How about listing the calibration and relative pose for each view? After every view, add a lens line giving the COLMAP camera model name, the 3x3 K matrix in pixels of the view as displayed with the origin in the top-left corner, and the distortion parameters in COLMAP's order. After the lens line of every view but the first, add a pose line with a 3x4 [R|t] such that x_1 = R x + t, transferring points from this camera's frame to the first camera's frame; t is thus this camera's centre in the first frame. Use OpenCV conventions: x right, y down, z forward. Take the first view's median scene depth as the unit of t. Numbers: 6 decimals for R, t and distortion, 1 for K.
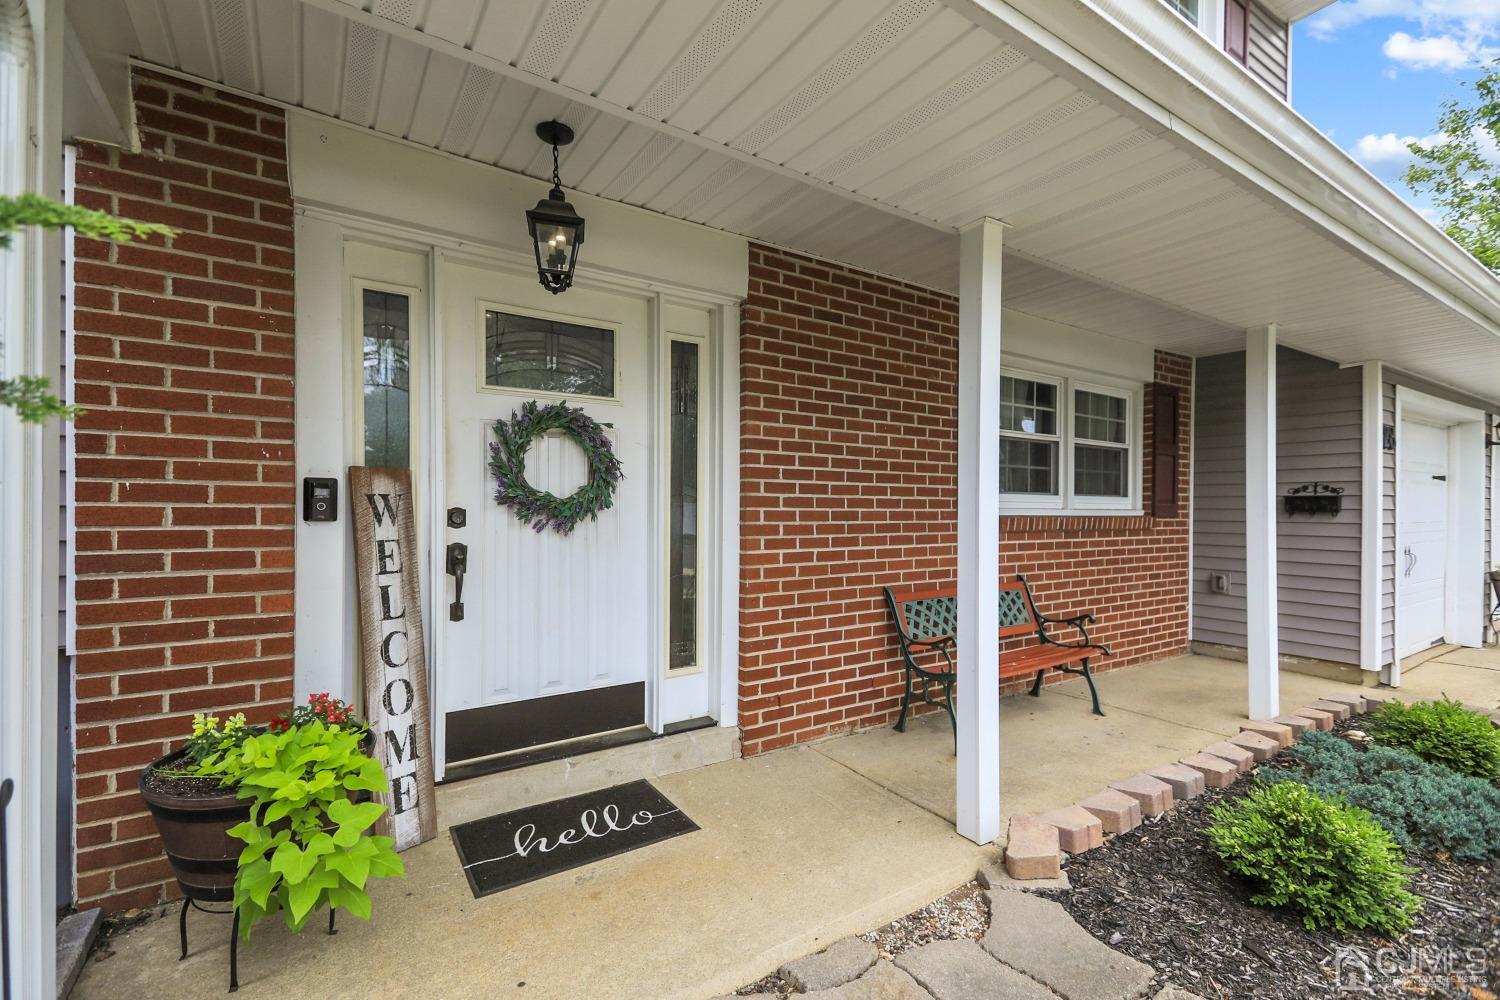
lens RADIAL K [[666.7, 0, 750.4], [0, 666.7, 518.5], [0, 0, 1]] dist [0.032037, -0.009210]
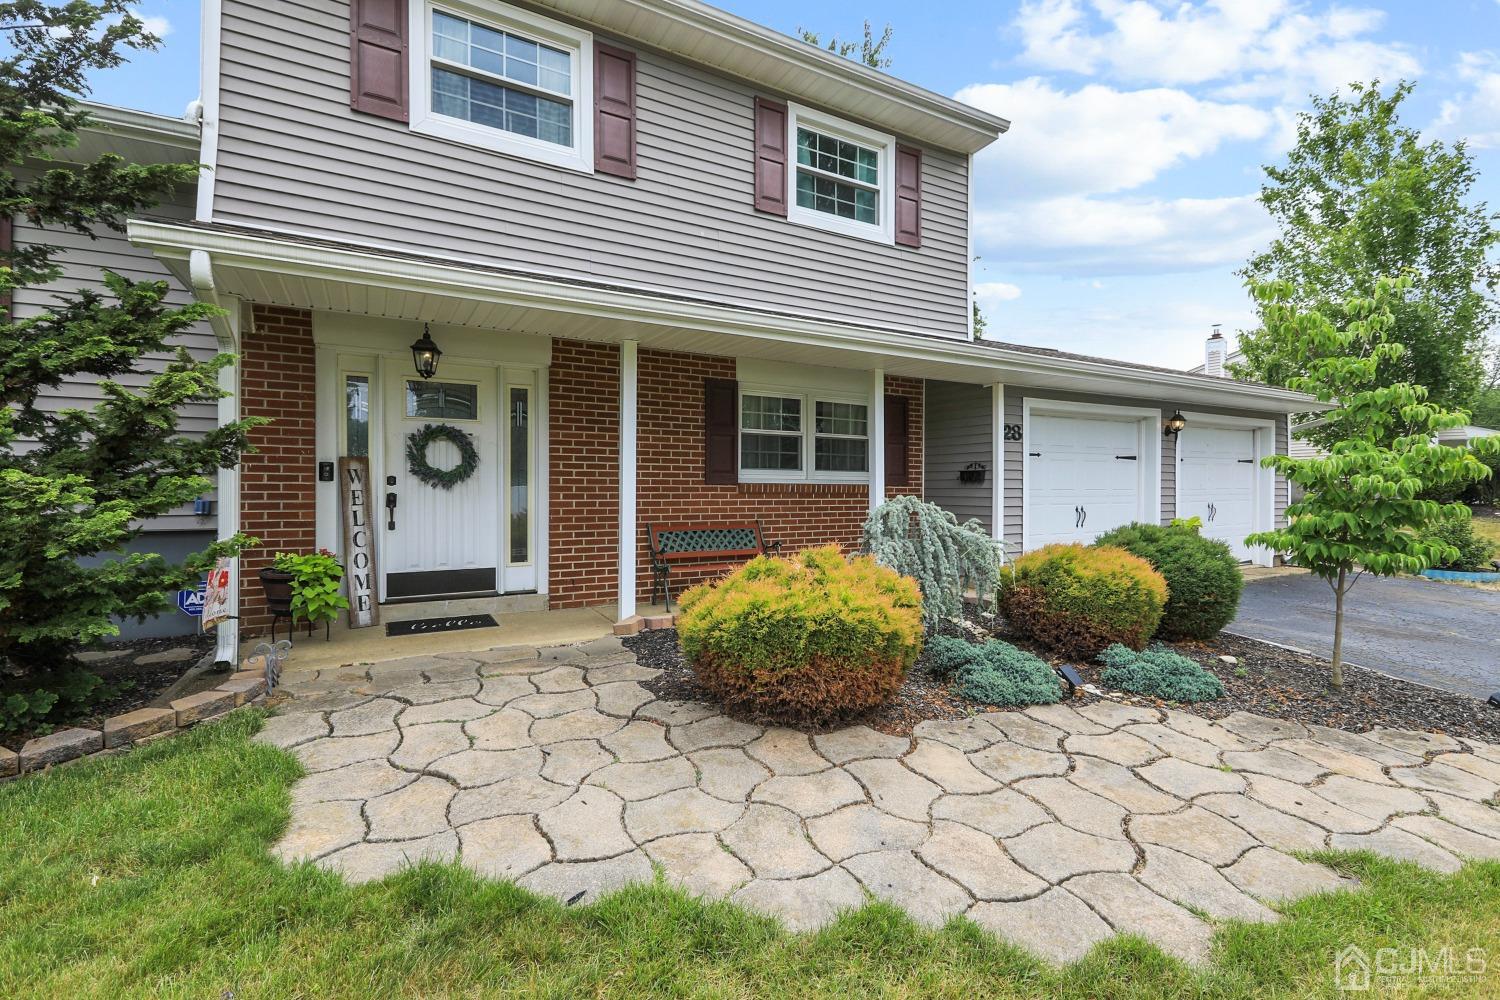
lens RADIAL K [[682.6, 0, 750.0], [0, 682.6, 500.0], [0, 0, 1]] dist [0.016610, -0.000152]
pose [[0.997584, -0.001433, -0.069456, 0.817698], [0.001406, 0.999999, -0.000439, 0.060918], [0.069457, 0.000341, 0.997585, -1.045298]]
